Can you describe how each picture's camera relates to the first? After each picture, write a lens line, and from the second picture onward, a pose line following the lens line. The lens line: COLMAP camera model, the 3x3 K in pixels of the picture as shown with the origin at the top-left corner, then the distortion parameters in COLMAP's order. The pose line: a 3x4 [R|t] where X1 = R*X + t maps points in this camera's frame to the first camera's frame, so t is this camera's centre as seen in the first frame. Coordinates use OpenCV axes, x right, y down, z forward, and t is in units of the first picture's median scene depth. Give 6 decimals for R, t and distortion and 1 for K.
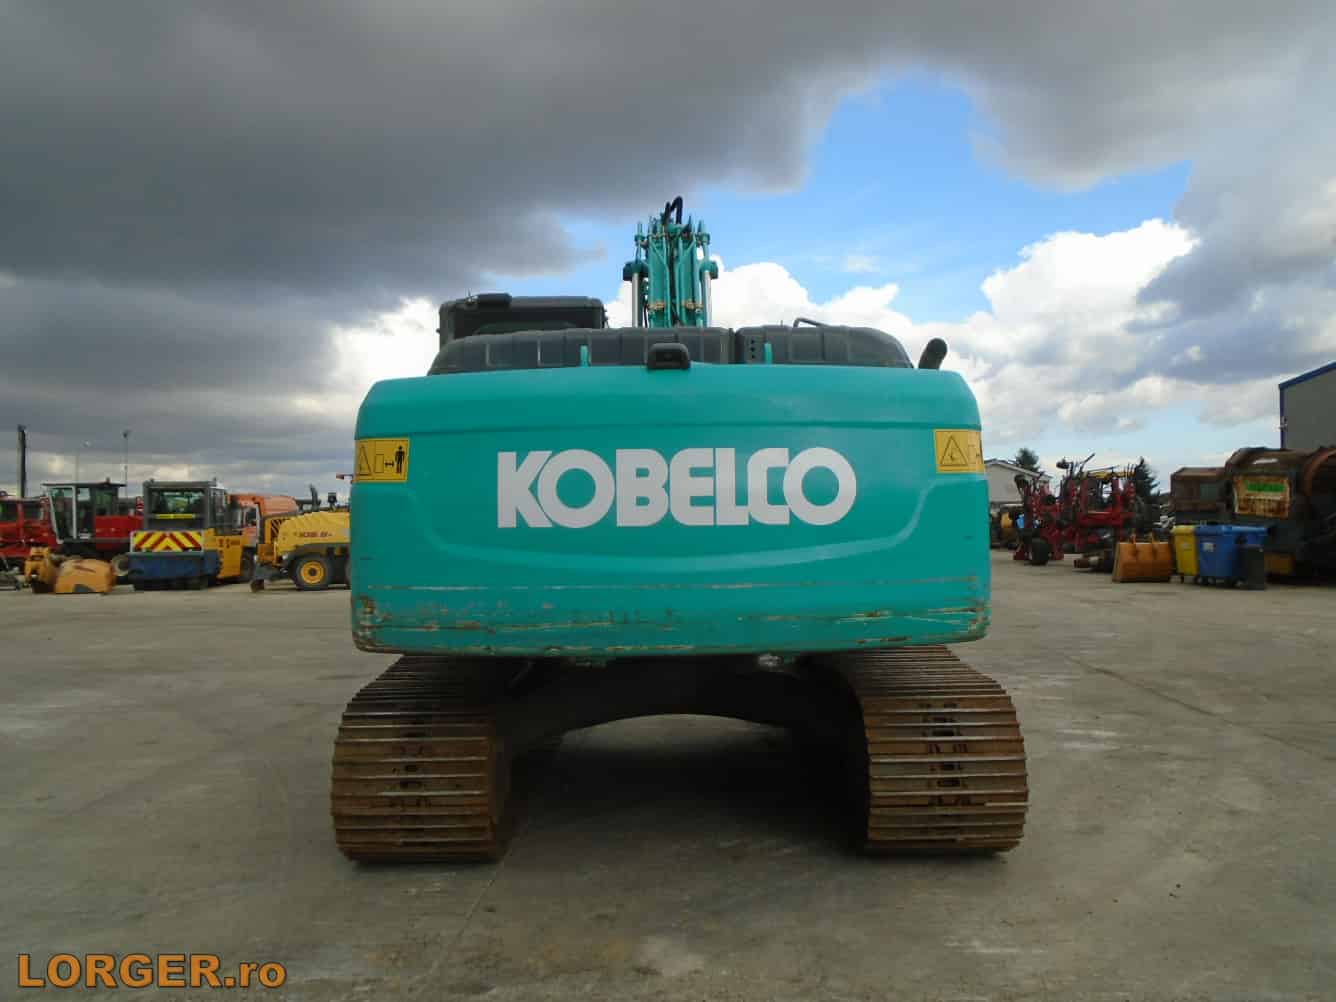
lens RADIAL K [[1035.8, 0, 668.0], [0, 1035.8, 501.0], [0, 0, 1]] dist [0.003272, -0.004412]
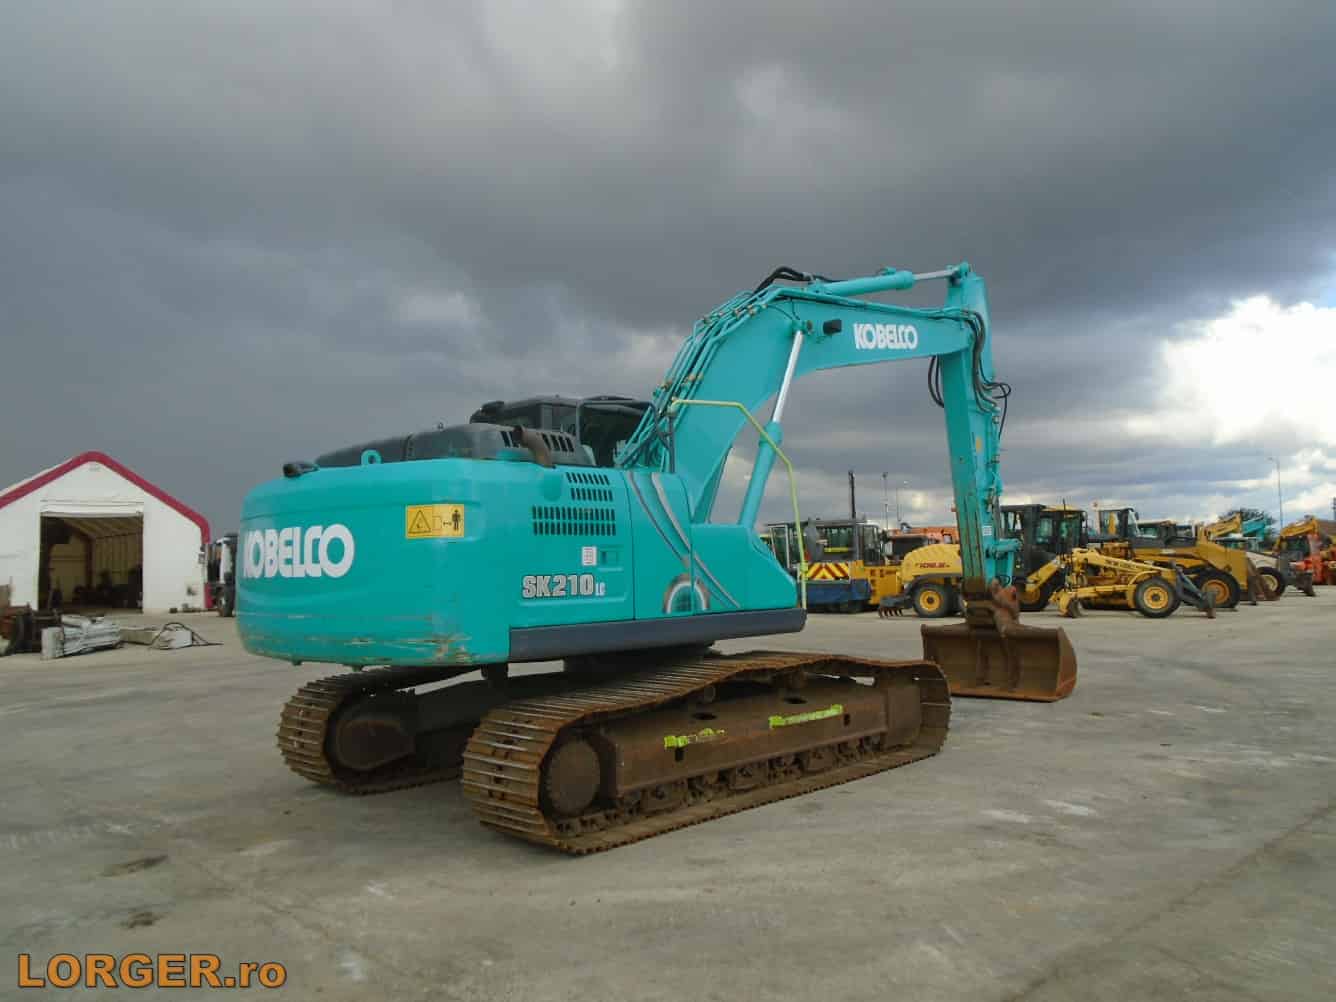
lens RADIAL K [[1041.0, 0, 668.0], [0, 1041.0, 501.0], [0, 0, 1]] dist [-0.000271, 0.001118]
pose [[0.705360, -0.046230, -0.707340, 1.252534], [0.028676, 0.998915, -0.036692, -0.013923], [0.708269, 0.005597, 0.705920, 0.238910]]
